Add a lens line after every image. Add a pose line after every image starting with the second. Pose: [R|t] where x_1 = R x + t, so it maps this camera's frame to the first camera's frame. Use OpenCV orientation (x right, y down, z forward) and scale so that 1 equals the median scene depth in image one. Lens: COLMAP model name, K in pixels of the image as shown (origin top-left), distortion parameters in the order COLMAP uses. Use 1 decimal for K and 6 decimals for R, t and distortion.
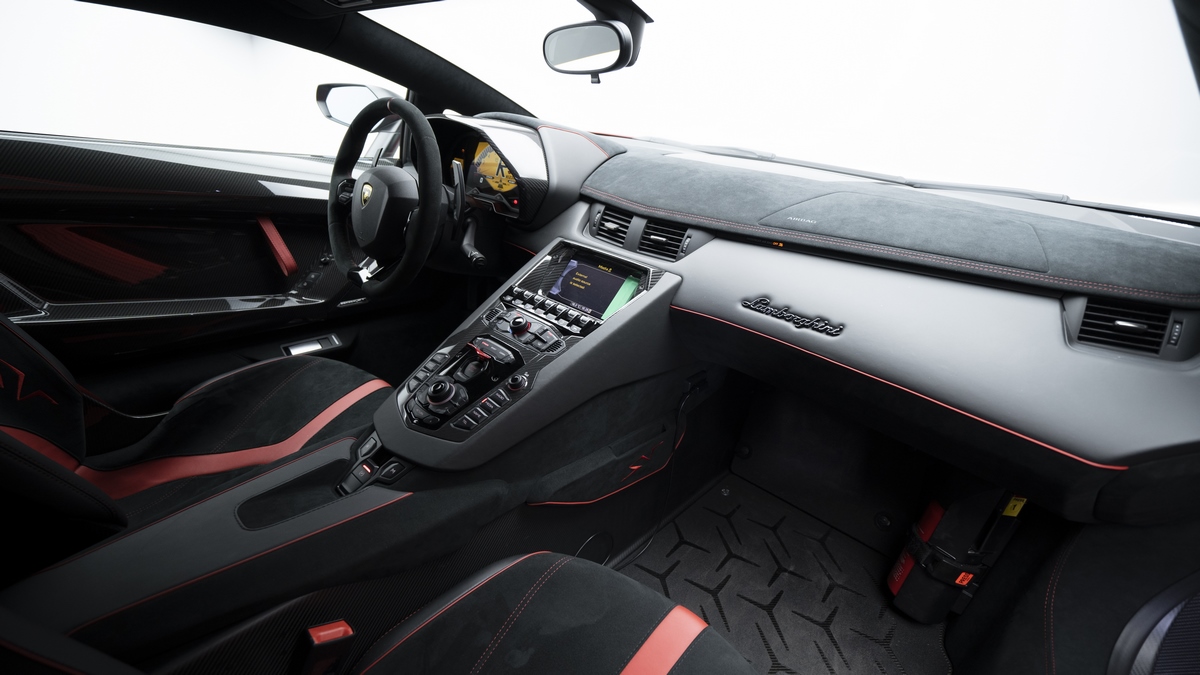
lens RADIAL K [[563.2, 0, 600.0], [0, 563.2, 337.5], [0, 0, 1]] dist [-0.039592, -0.000087]
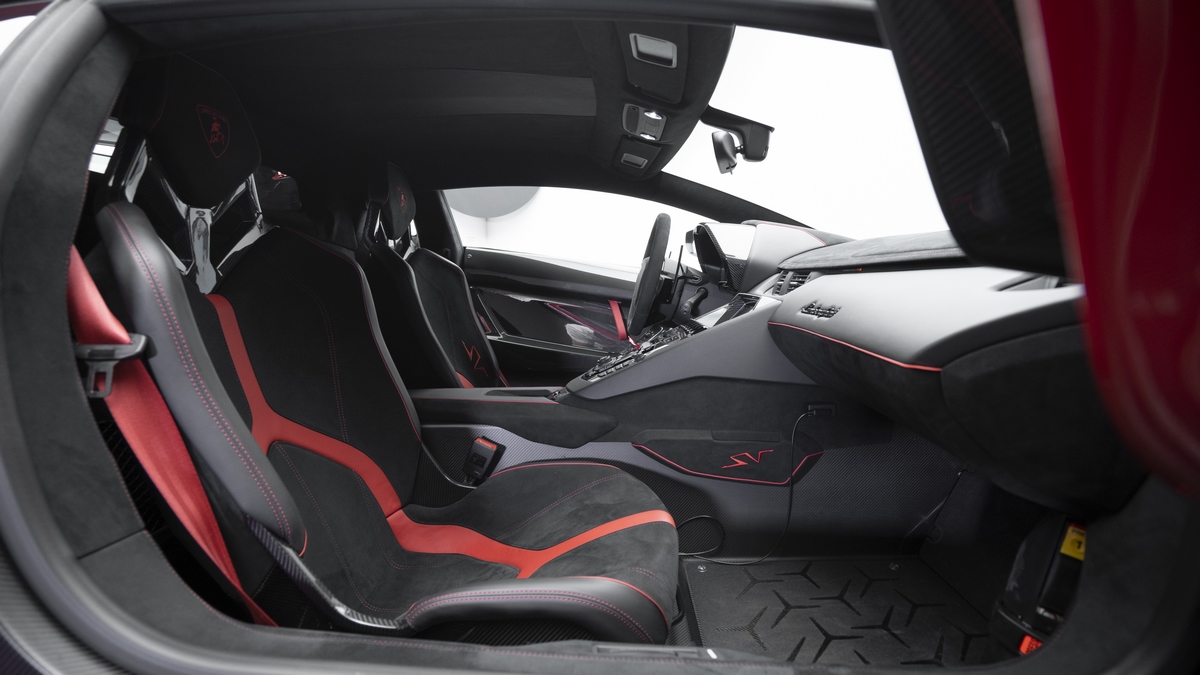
lens RADIAL K [[573.1, 0, 600.0], [0, 573.1, 337.5], [0, 0, 1]] dist [0.000253, 0.000029]
pose [[0.666188, 0.008660, -0.745734, 0.864748], [-0.259956, 0.939917, -0.221311, 0.371784], [0.699011, 0.341293, 0.628413, -0.058446]]
